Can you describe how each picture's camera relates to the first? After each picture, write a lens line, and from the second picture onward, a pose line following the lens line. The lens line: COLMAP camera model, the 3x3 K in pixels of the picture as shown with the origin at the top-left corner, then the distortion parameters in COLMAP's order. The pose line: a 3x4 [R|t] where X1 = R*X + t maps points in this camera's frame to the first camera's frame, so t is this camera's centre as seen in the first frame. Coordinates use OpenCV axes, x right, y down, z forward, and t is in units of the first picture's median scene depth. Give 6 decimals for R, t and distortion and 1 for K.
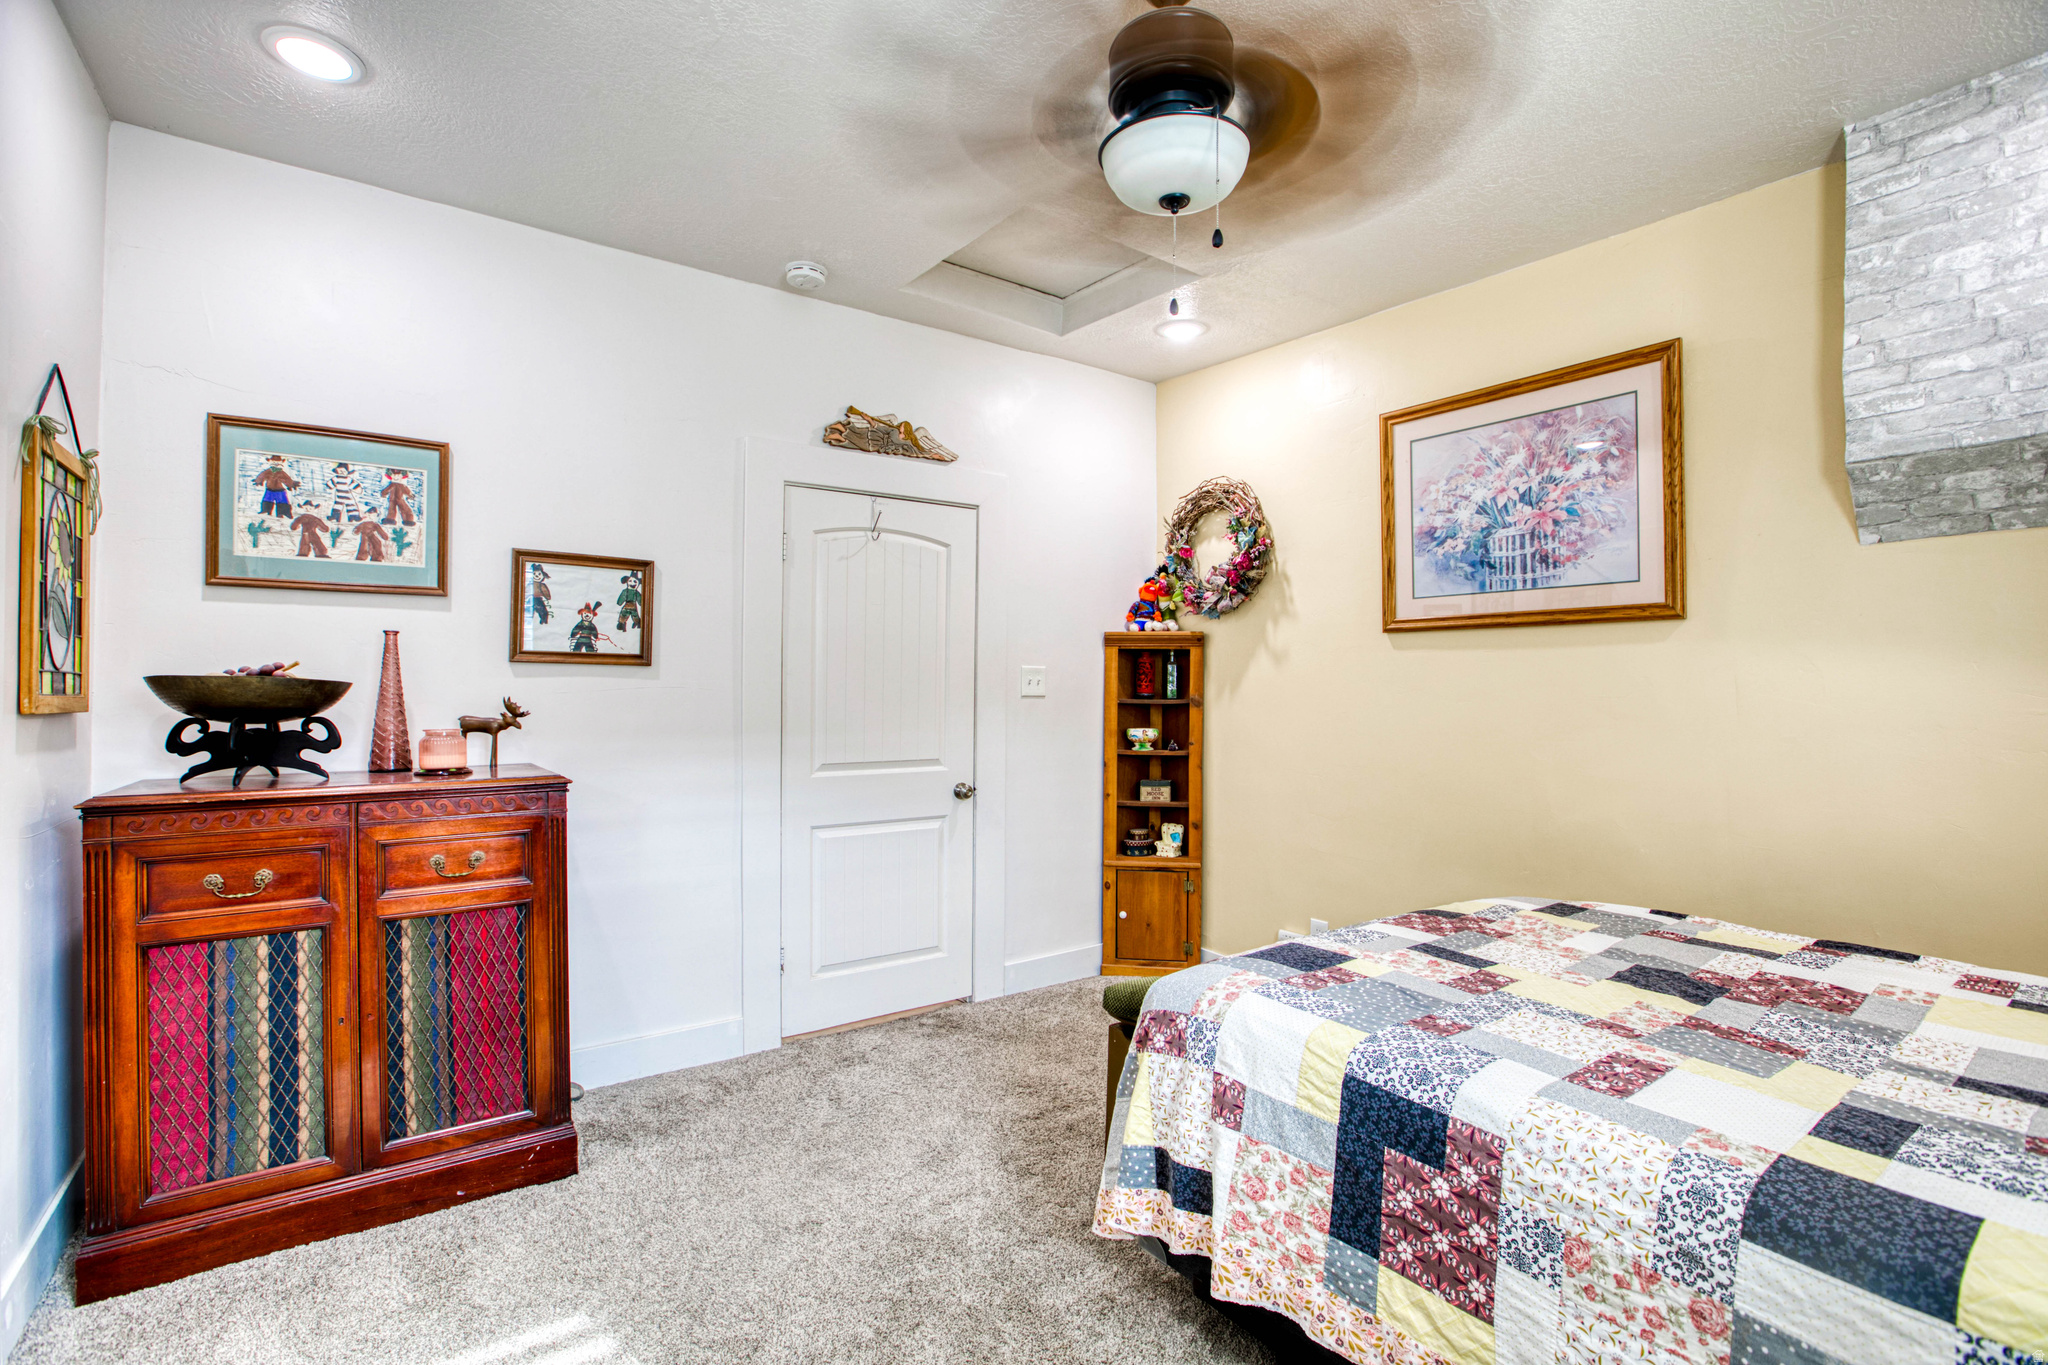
lens RADIAL K [[951.2, 0, 1043.5], [0, 951.2, 687.0], [0, 0, 1]] dist [-0.053025, 0.017144]
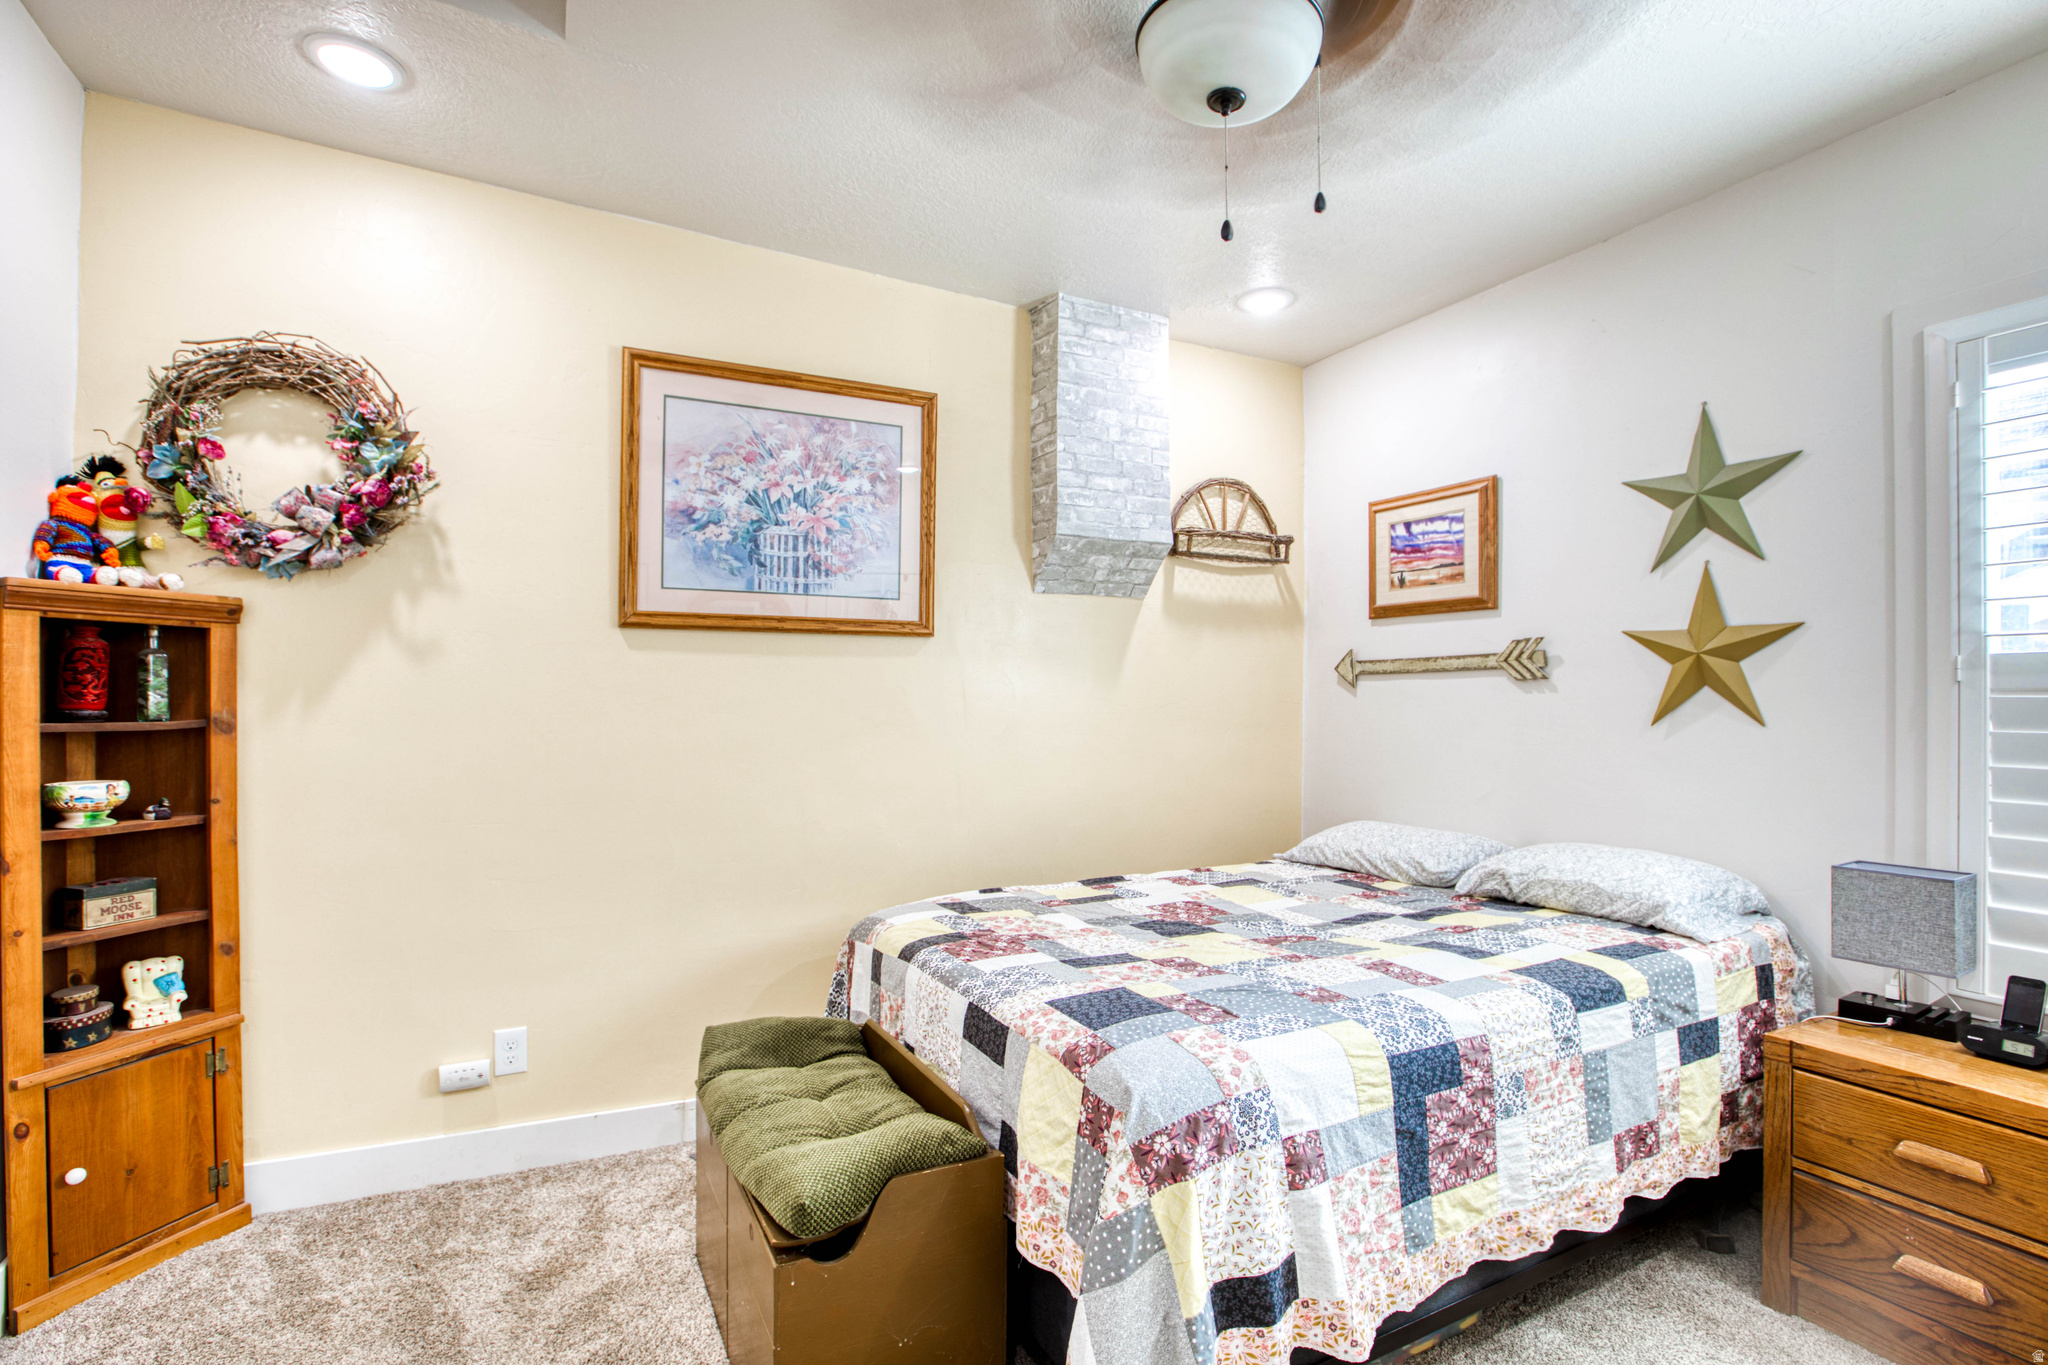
lens RADIAL K [[951.2, 0, 1034.2], [0, 951.2, 686.0], [0, 0, 1]] dist [-0.053025, 0.017144]
pose [[0.143021, 0.002906, 0.989715, -0.410056], [-0.001681, 0.999995, -0.002693, -0.008074], [-0.989718, -0.001278, 0.143026, 0.627140]]
